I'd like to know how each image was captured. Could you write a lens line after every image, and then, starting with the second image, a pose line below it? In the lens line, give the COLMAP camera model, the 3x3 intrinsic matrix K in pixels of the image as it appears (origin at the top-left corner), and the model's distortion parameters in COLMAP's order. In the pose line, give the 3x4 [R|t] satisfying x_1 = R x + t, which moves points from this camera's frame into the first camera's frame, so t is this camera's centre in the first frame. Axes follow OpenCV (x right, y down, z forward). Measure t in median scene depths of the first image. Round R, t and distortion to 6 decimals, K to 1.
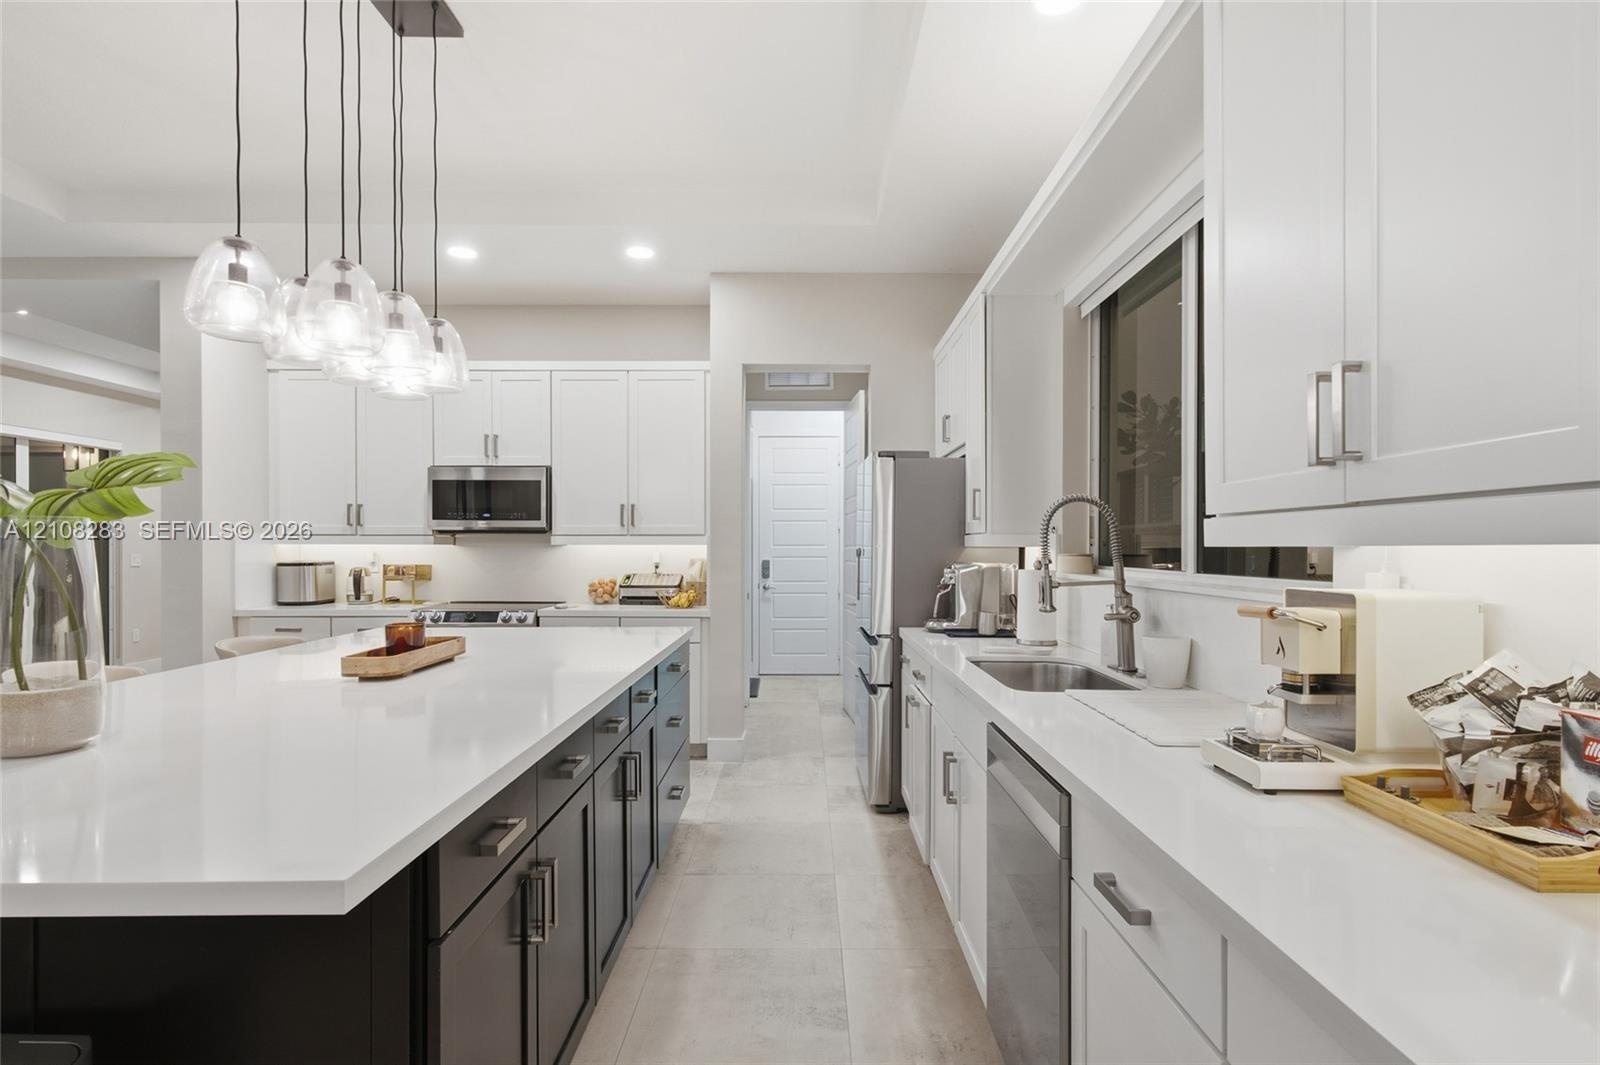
lens RADIAL K [[832.2, 0, 797.3], [0, 832.2, 536.2], [0, 0, 1]] dist [0.004336, 0.003035]
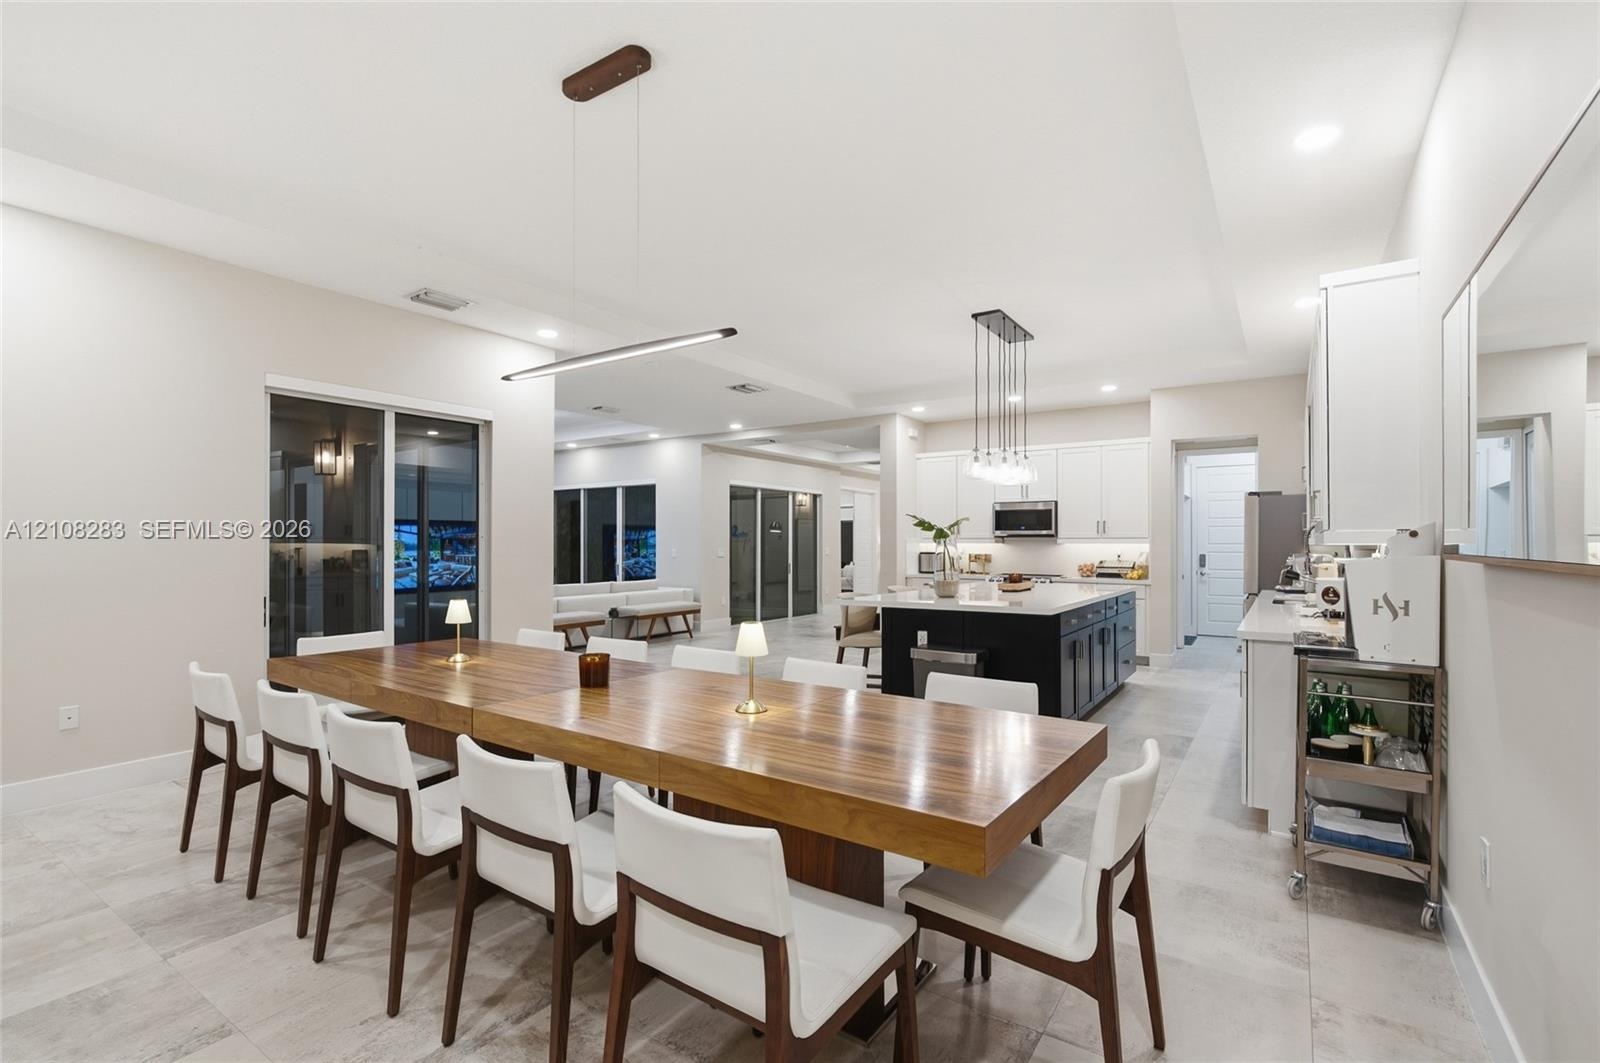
lens RADIAL K [[715.5, 0, 806.1], [0, 715.5, 545.9], [0, 0, 1]] dist [0.000932, -0.000955]
pose [[0.834537, 0.001081, -0.550951, 0.114710], [0.006714, 0.999904, 0.012132, -0.007519], [0.550911, -0.013824, 0.834450, -0.634823]]
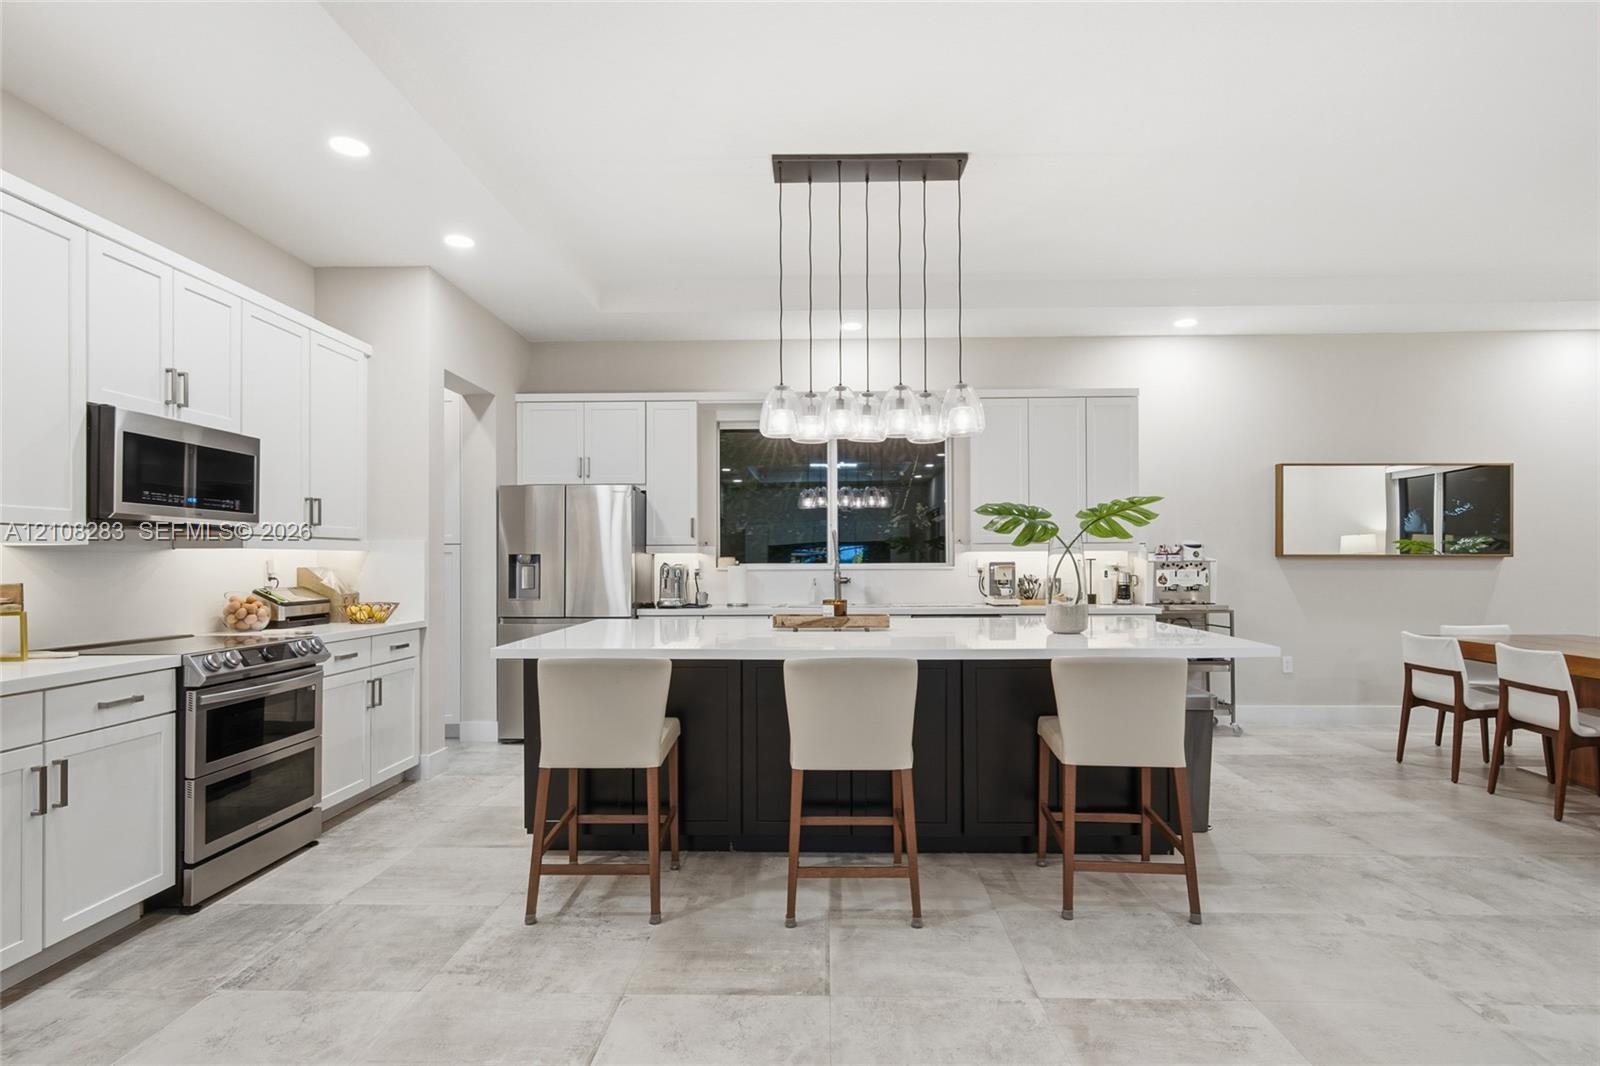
lens RADIAL K [[832.2, 0, 809.0], [0, 832.2, 555.1], [0, 0, 1]] dist [0.004336, 0.003035]
pose [[0.005587, 0.007470, 0.999956, -0.983852], [-0.007412, 0.999945, -0.007428, 0.017315], [-0.999957, -0.007370, 0.005642, 0.517915]]
